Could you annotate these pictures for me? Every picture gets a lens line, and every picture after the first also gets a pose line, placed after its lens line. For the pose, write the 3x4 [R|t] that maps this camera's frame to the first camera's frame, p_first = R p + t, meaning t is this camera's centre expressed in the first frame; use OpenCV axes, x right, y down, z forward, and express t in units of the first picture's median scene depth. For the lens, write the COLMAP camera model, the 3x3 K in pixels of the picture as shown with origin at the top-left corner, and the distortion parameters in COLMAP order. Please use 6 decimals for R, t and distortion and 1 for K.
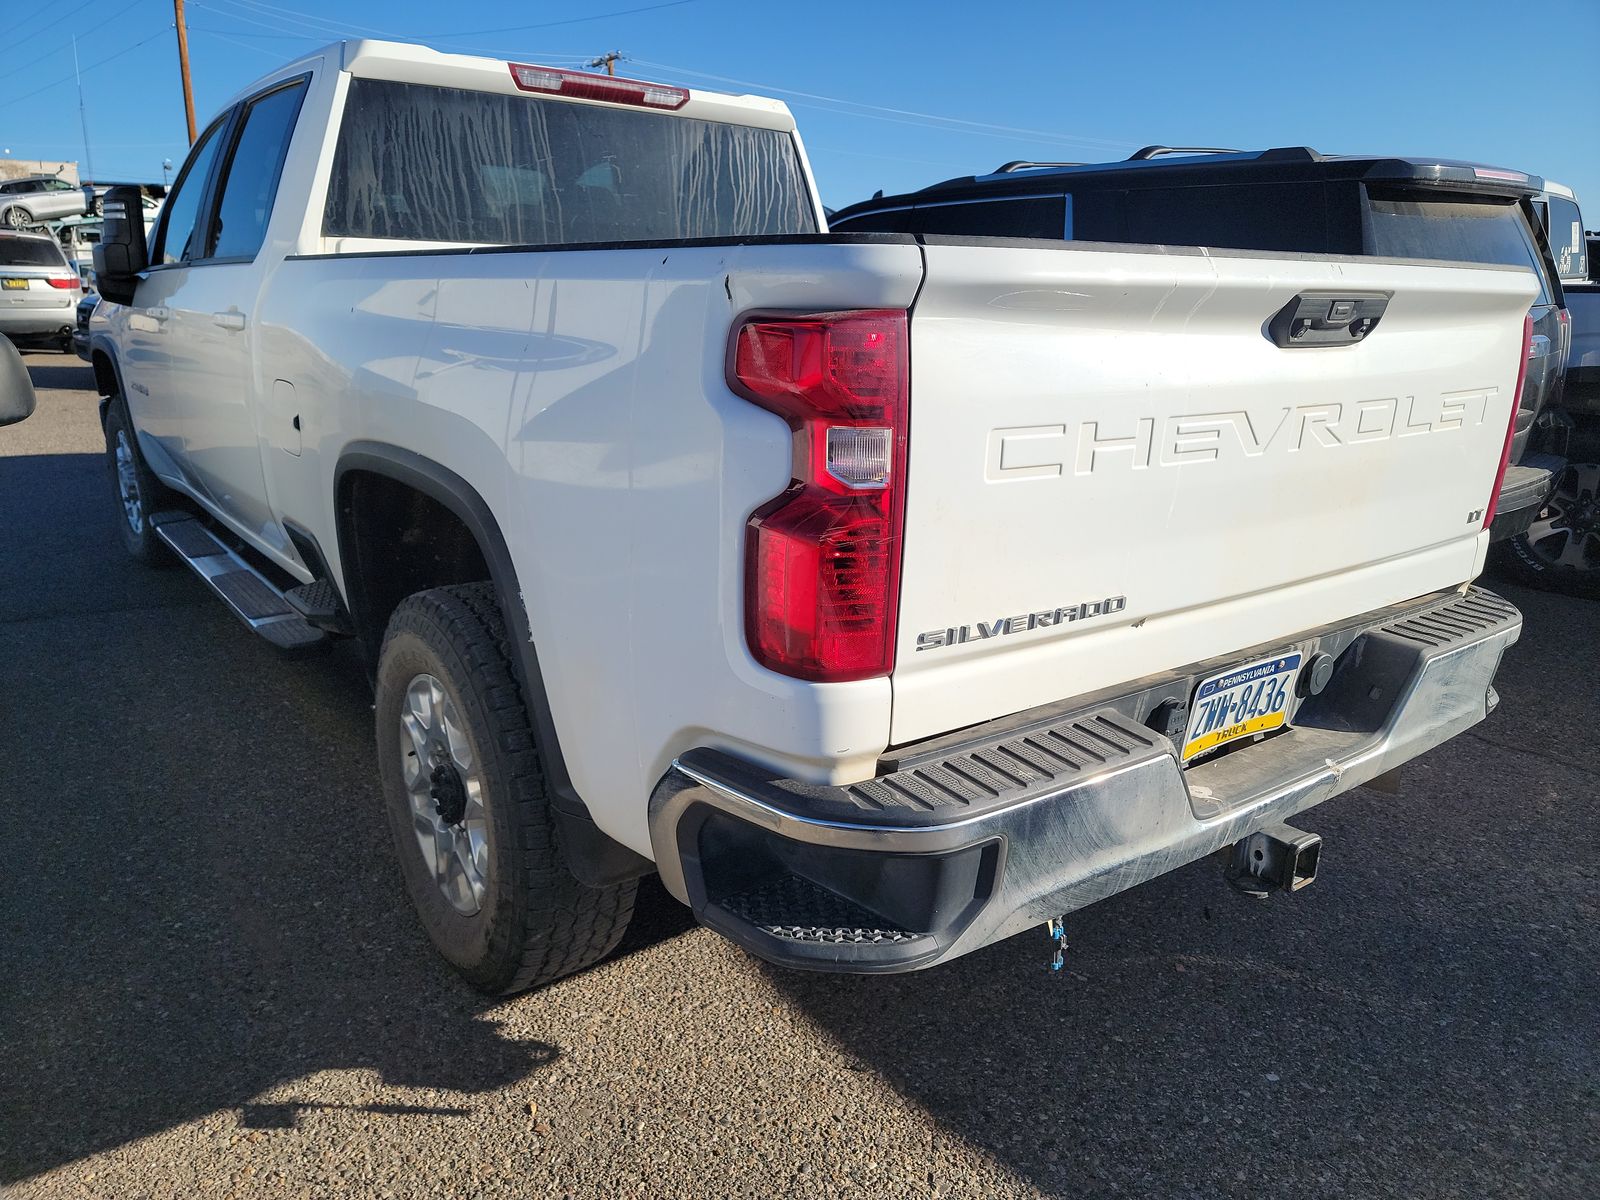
lens RADIAL K [[1108.8, 0, 815.7], [0, 1108.8, 608.1], [0, 0, 1]] dist [0.040935, -0.030333]
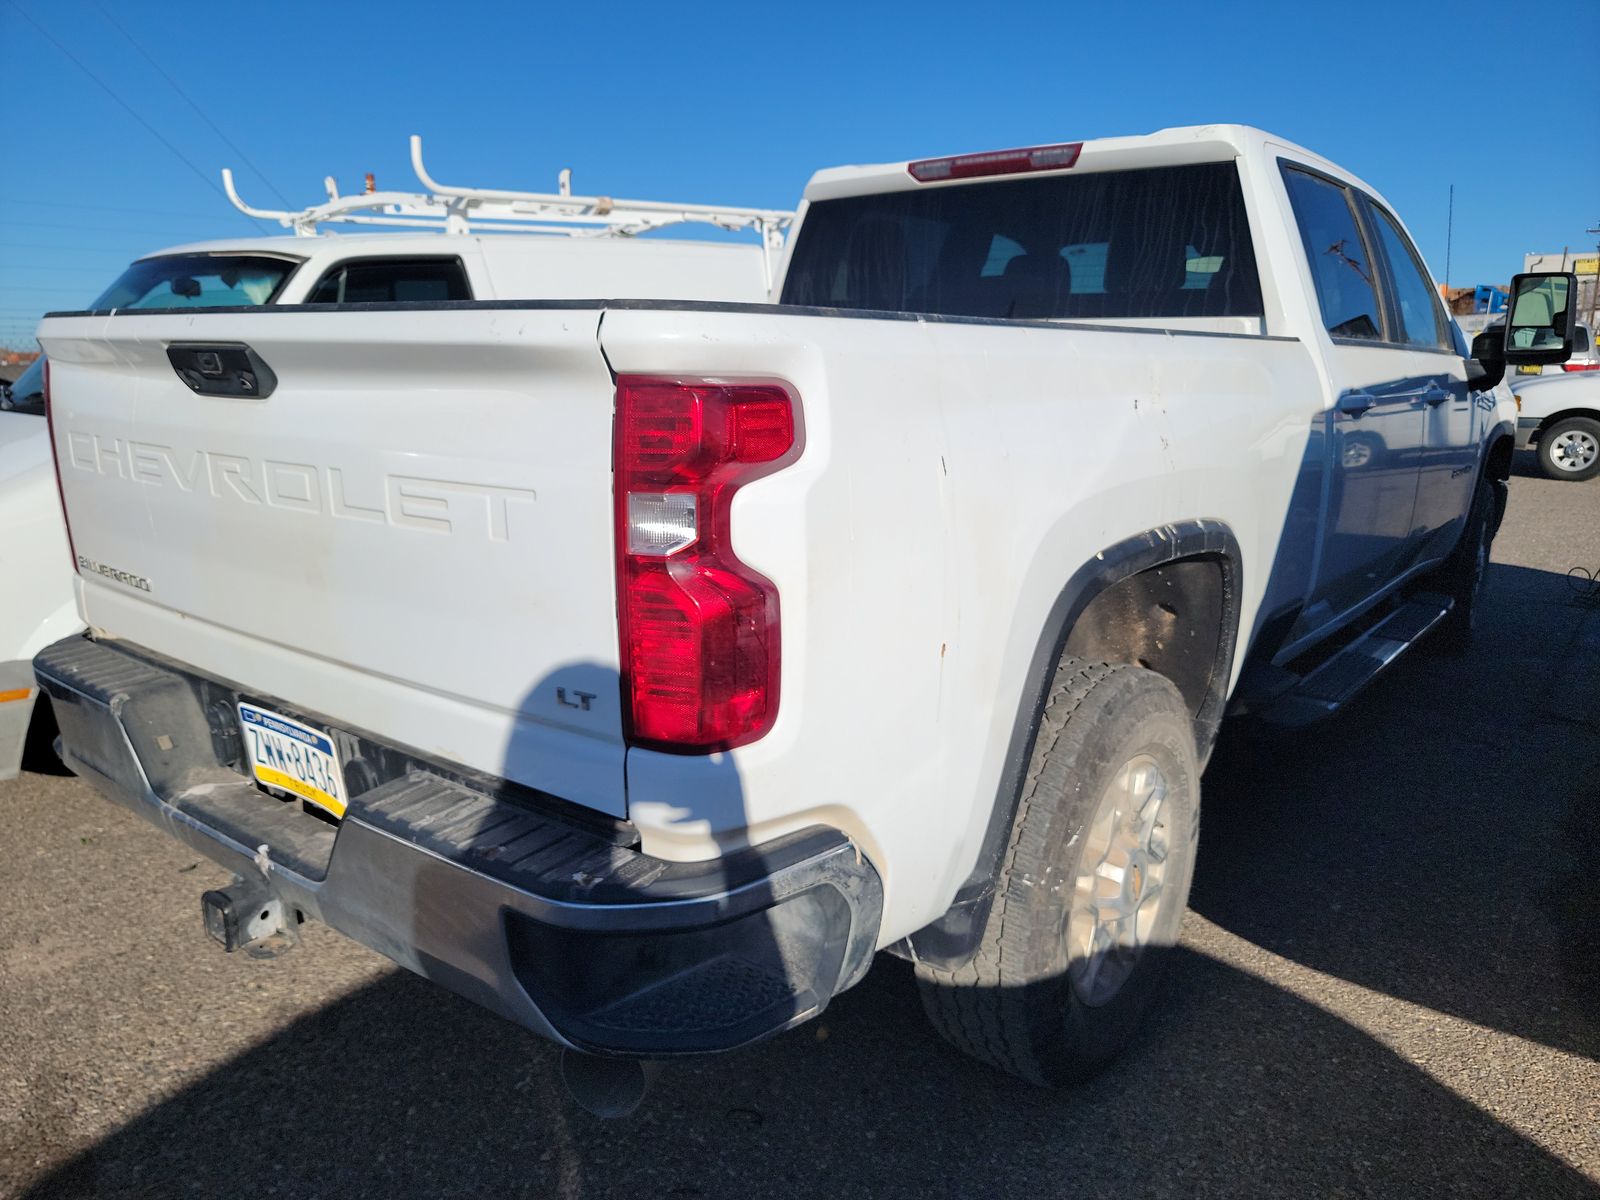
lens RADIAL K [[1108.8, 0, 815.7], [0, 1108.8, 608.1], [0, 0, 1]] dist [0.040935, -0.030333]
pose [[0.276344, 0.200785, -0.939851, 1.369890], [-0.267491, 0.955359, 0.125447, -0.279348], [0.923083, 0.216735, 0.317716, 1.055626]]
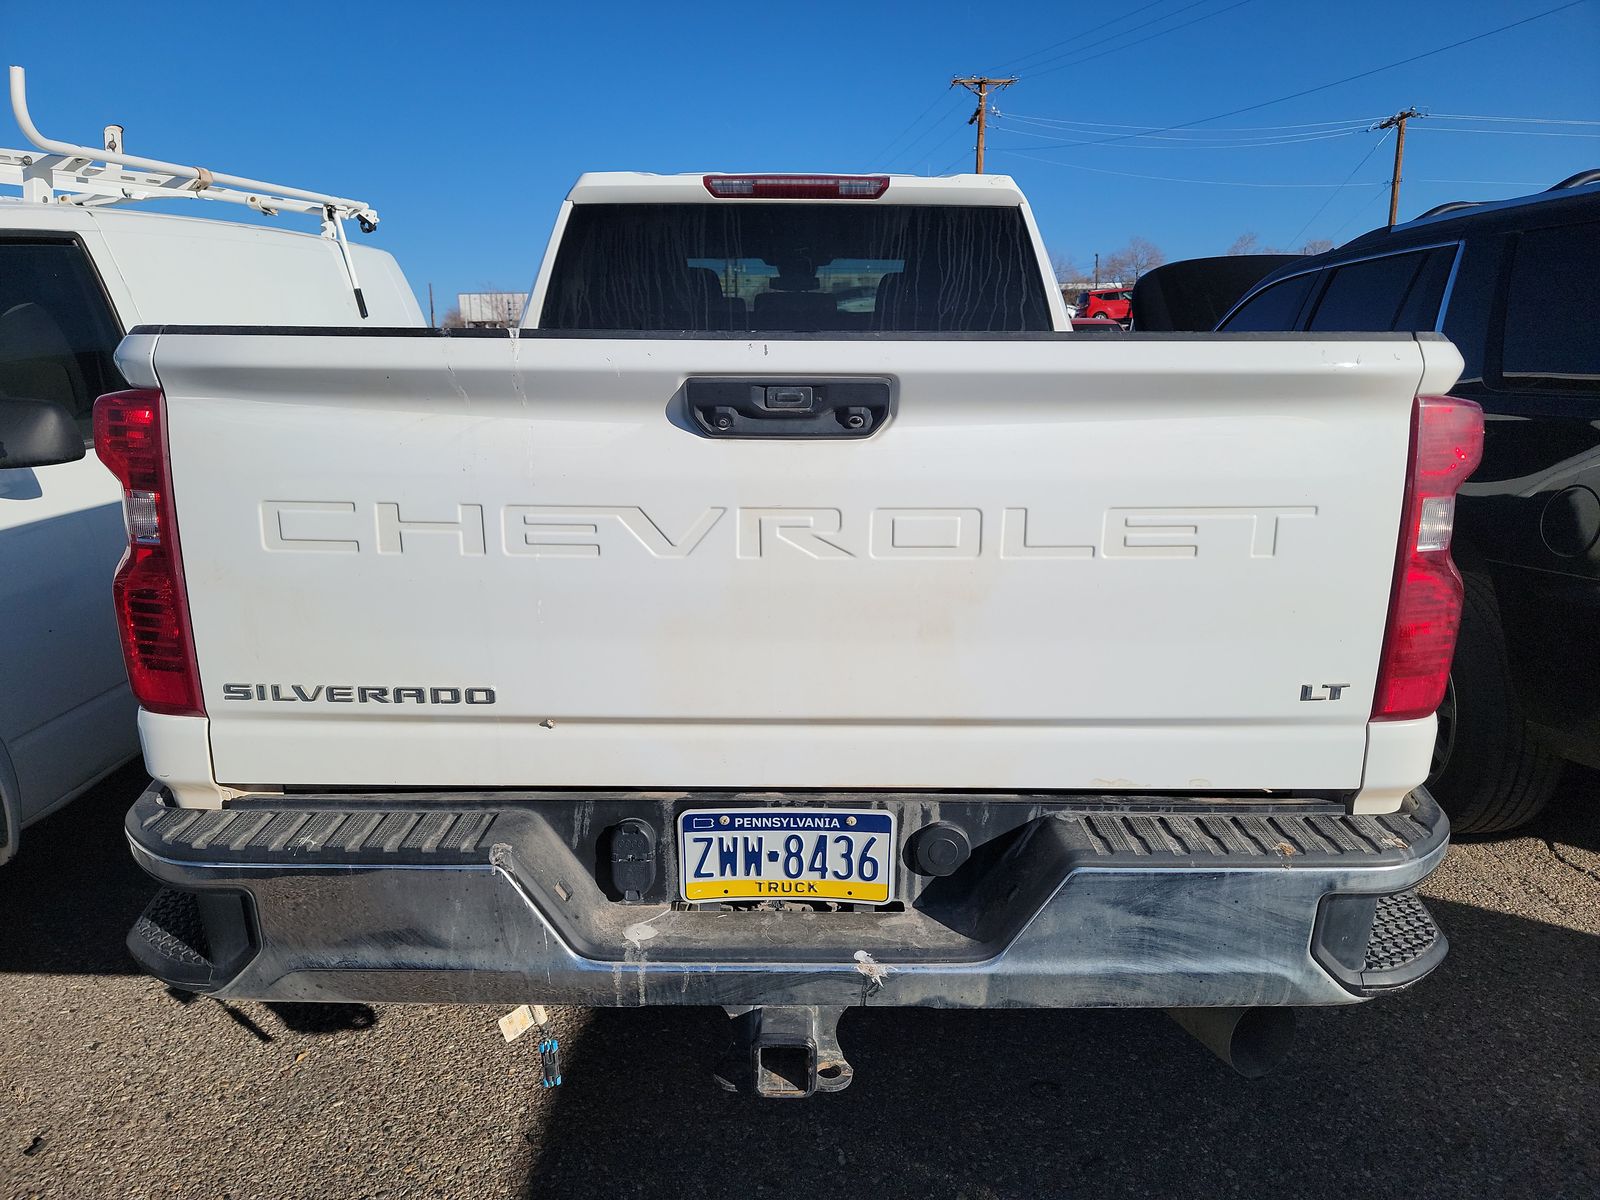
lens RADIAL K [[1106.9, 0, 804.2], [0, 1106.9, 608.8], [0, 0, 1]] dist [0.078861, -0.065667]
pose [[0.803046, 0.116089, -0.584500, 0.837890], [-0.154403, 0.987879, -0.015930, -0.084115], [0.575566, 0.103042, 0.811237, 0.300804]]
